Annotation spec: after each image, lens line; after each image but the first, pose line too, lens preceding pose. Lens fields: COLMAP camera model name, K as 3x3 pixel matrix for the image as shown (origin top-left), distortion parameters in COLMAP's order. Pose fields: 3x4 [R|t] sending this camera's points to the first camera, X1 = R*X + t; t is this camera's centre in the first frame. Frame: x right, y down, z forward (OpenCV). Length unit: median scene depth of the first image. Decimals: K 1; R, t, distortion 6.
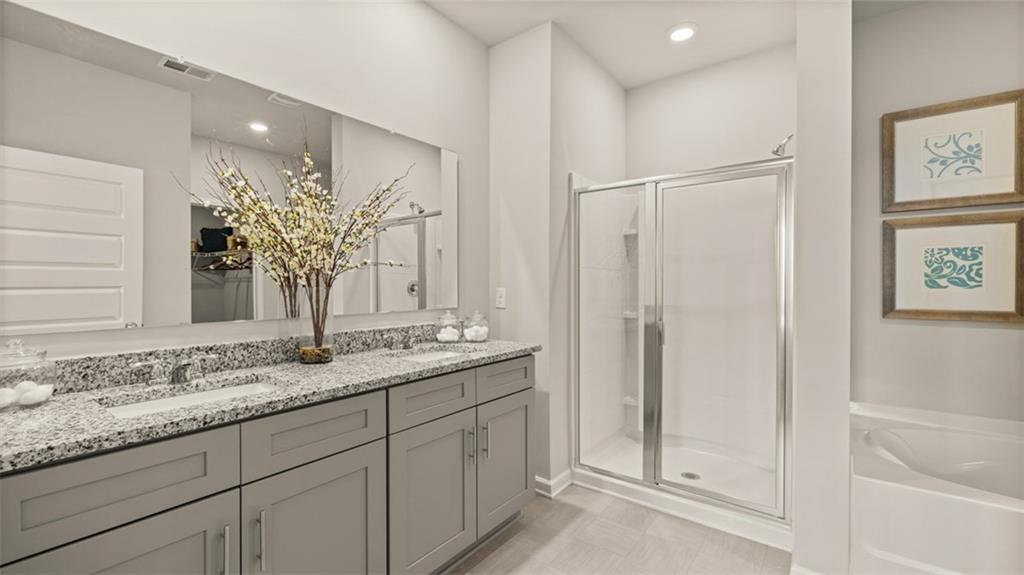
lens RADIAL K [[428.2, 0, 513.2], [0, 428.2, 287.6], [0, 0, 1]] dist [0.002964, 0.000271]
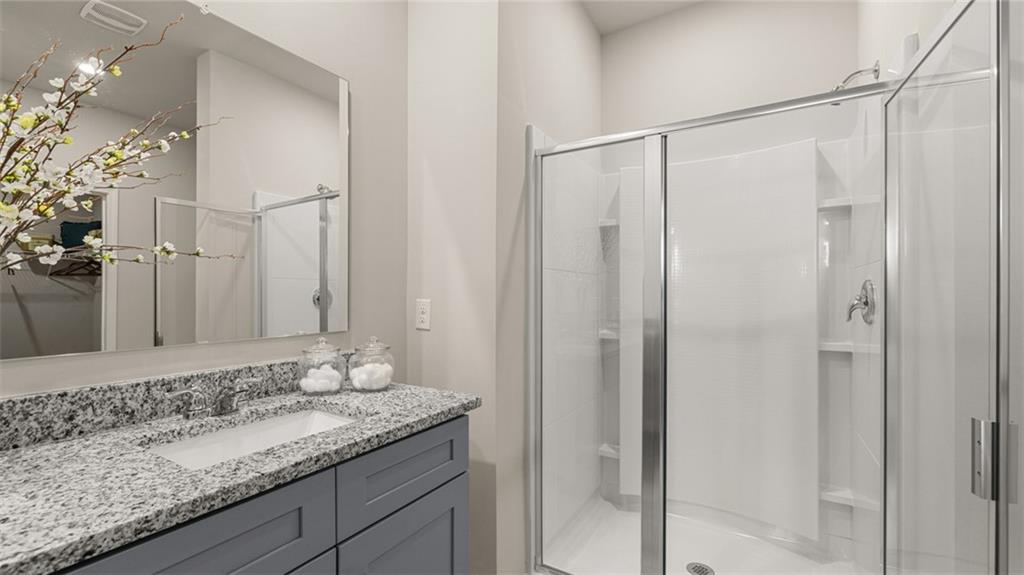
lens RADIAL K [[428.2, 0, 513.4], [0, 428.2, 294.1], [0, 0, 1]] dist [0.002964, 0.000271]
pose [[0.994737, 0.001391, 0.102455, 0.050418], [-0.000555, 0.999966, -0.008192, -0.001232], [-0.102463, 0.008092, 0.994704, 0.413132]]
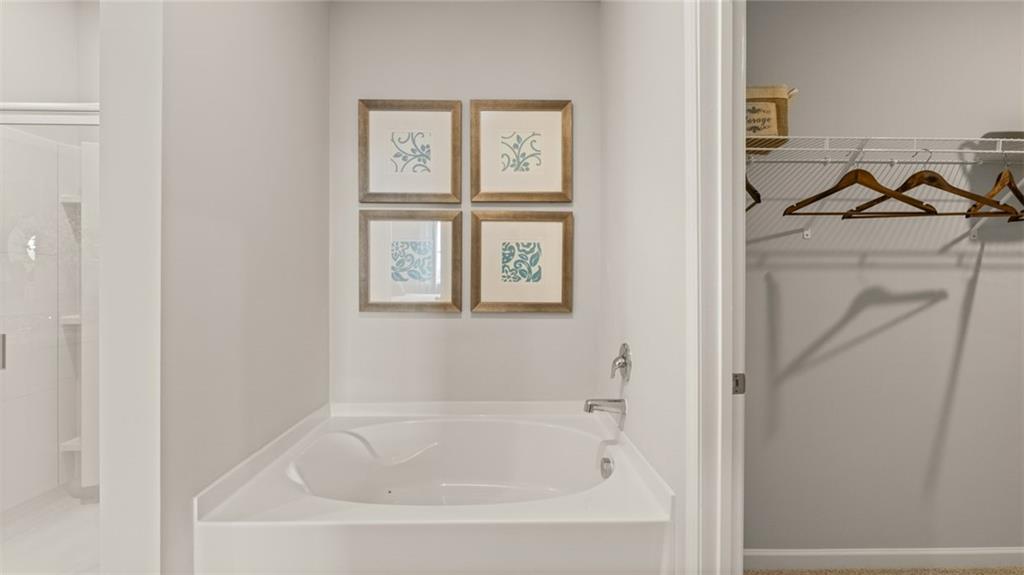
lens RADIAL K [[428.2, 0, 522.5], [0, 428.2, 281.8], [0, 0, 1]] dist [0.002964, 0.000271]
pose [[0.785023, -0.002124, 0.619463, 0.595011], [0.000391, 0.999996, 0.002933, 0.000580], [-0.619466, -0.002060, 0.785021, 0.024596]]
